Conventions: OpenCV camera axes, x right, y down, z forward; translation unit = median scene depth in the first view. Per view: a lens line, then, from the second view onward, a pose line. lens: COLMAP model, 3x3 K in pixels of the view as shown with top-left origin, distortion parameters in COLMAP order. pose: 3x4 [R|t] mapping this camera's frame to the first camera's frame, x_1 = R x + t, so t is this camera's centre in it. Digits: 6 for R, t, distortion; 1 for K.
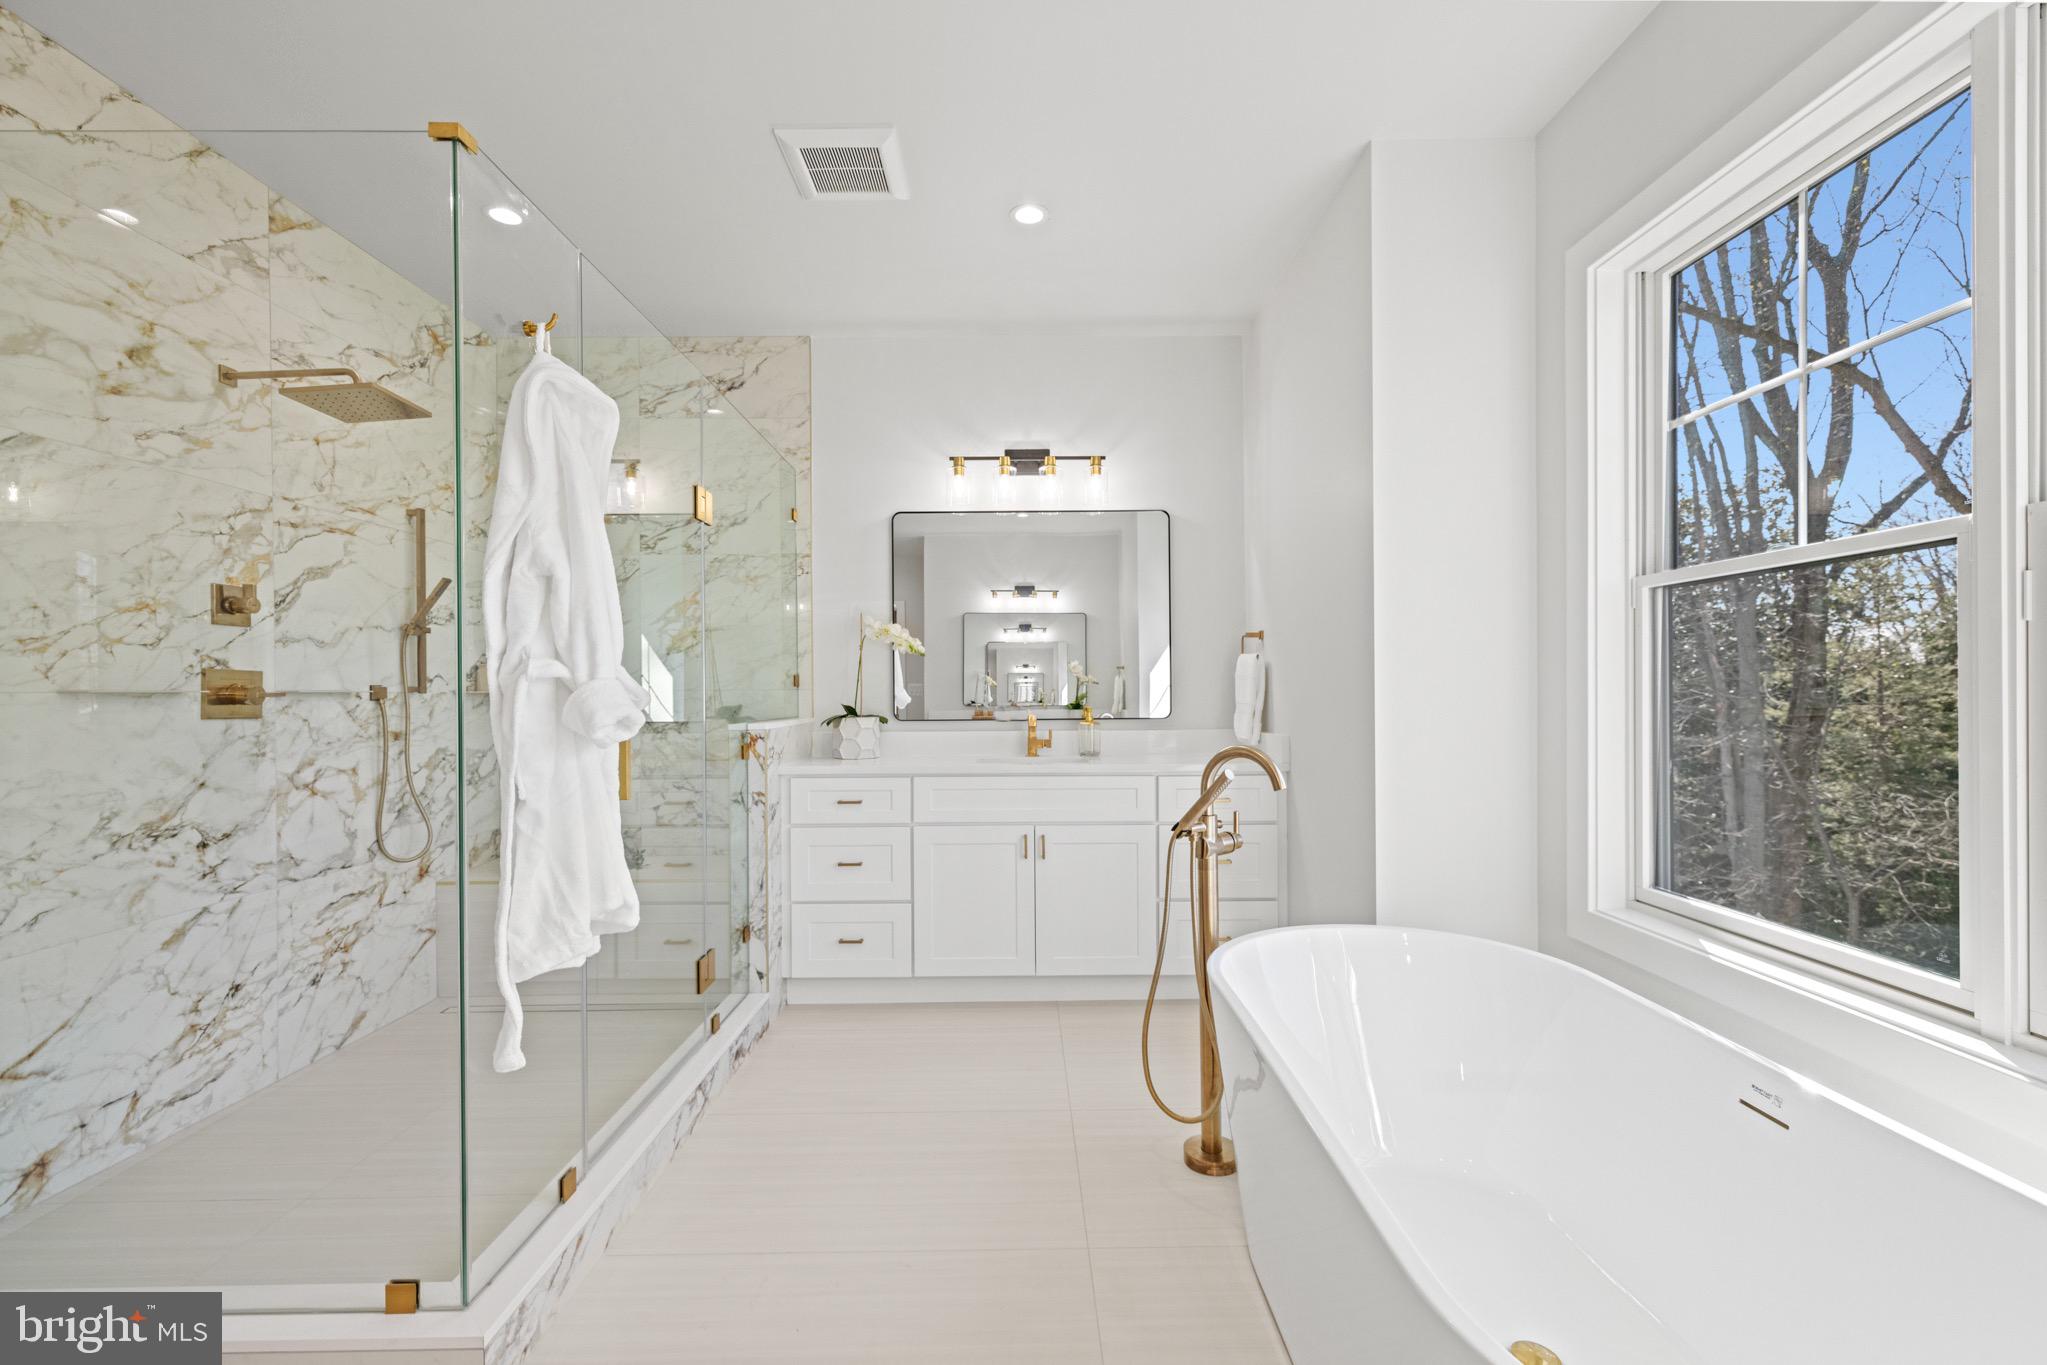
lens RADIAL K [[859.8, 0, 1023.5], [0, 859.8, 682.5], [0, 0, 1]] dist [0.001876, 0.000346]
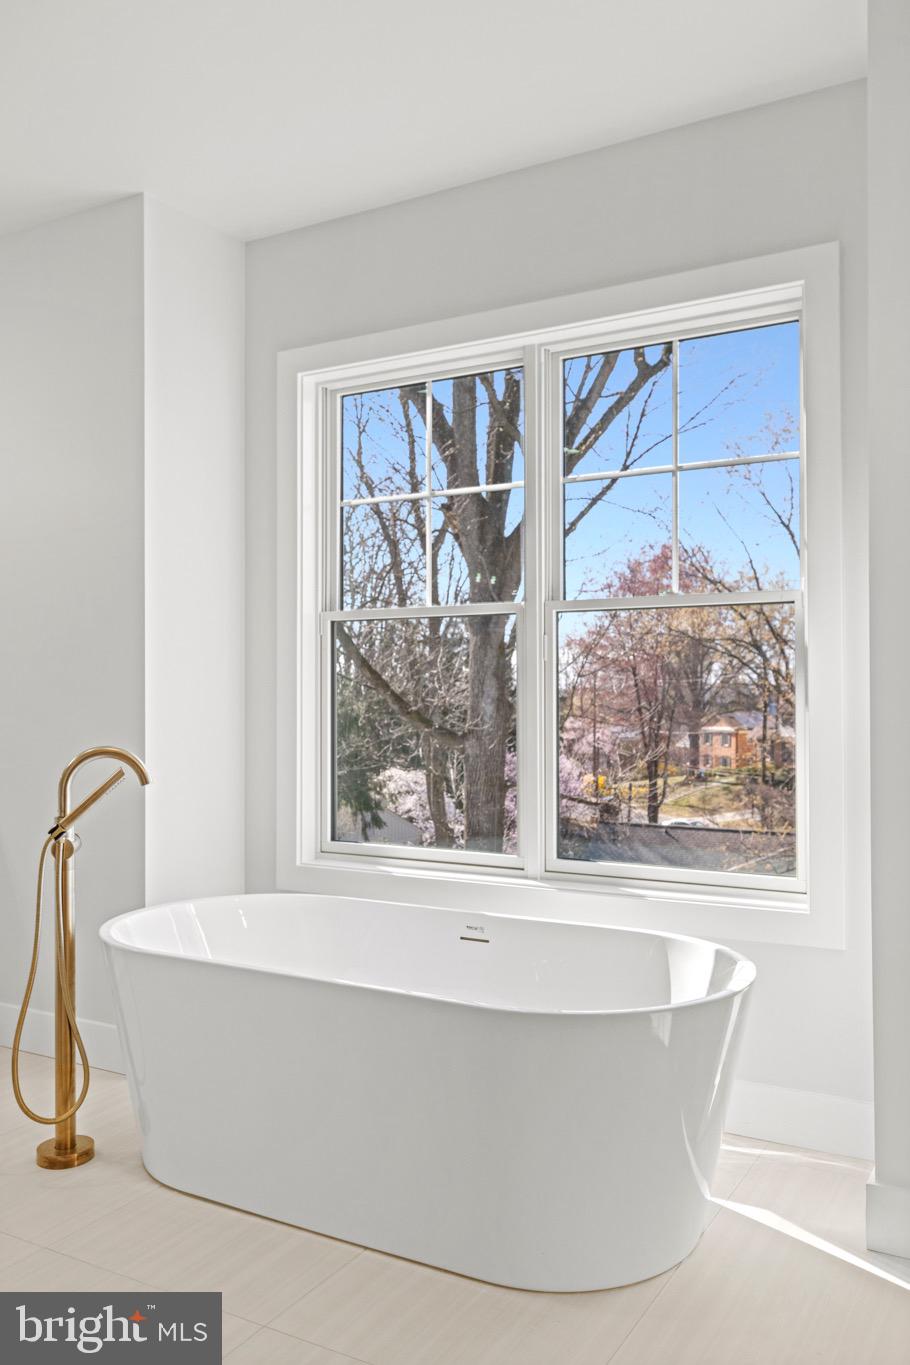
lens RADIAL K [[1106.0, 0, 455.0], [0, 1106.0, 682.5], [0, 0, 1]] dist [-0.004071, -0.005444]
pose [[0.506099, 0.015334, 0.862339, -0.460220], [-0.011359, 0.999874, -0.011113, 0.002530], [-0.862401, -0.004171, 0.506209, -0.040467]]
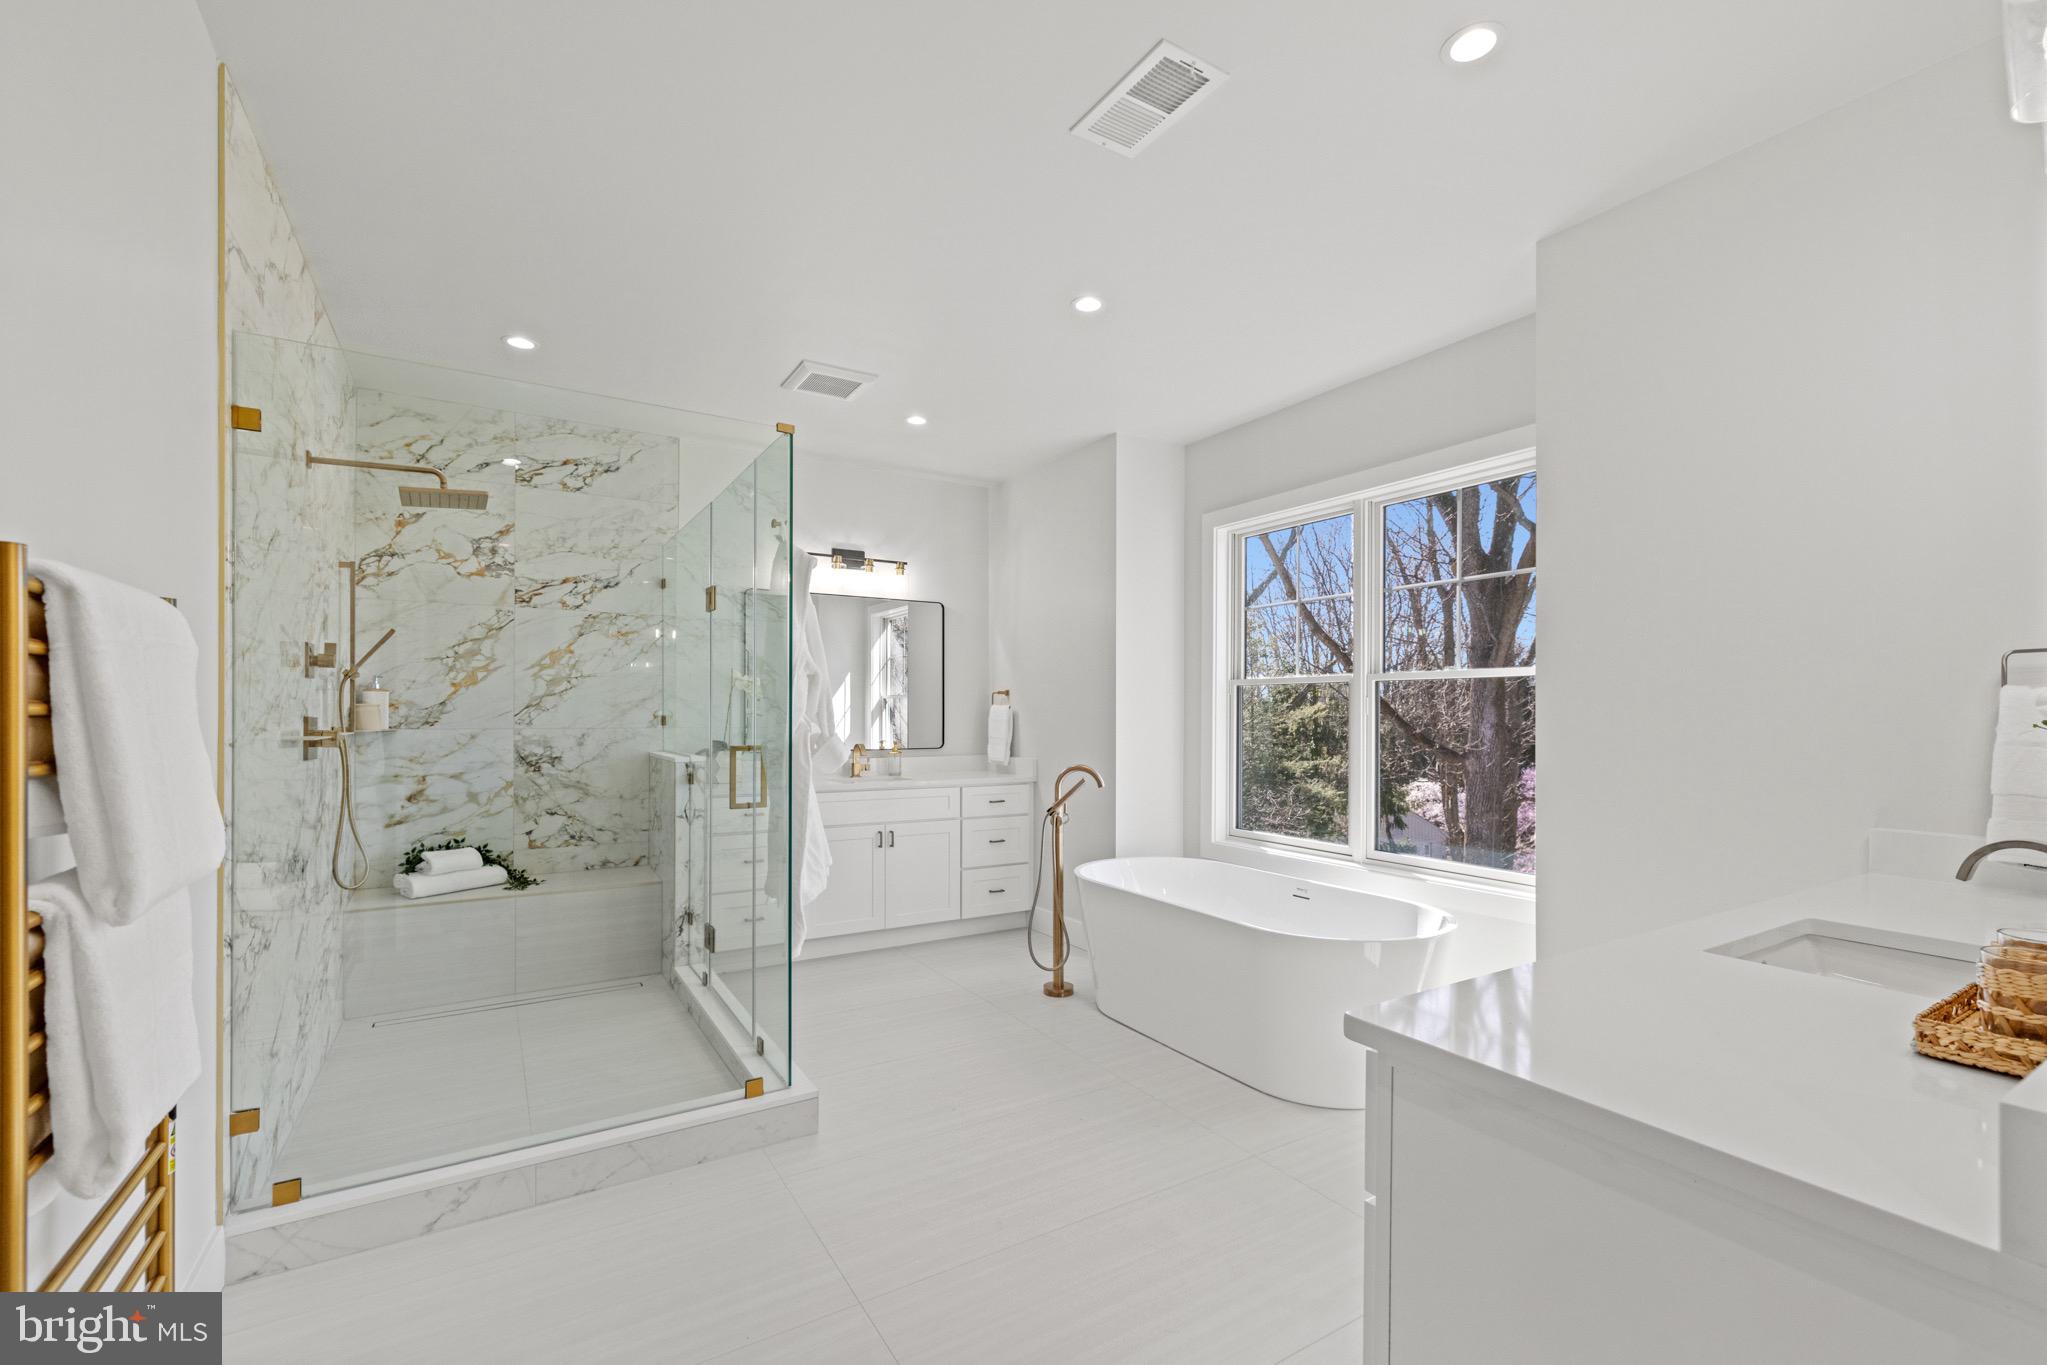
lens RADIAL K [[870.3, 0, 1027.7], [0, 870.3, 703.7], [0, 0, 1]] dist [0.001086, 0.000076]
pose [[0.856599, 0.015812, 0.515740, -0.541275], [-0.015348, 0.999869, -0.005163, -0.032340], [-0.515754, -0.003493, 0.856729, -0.374118]]
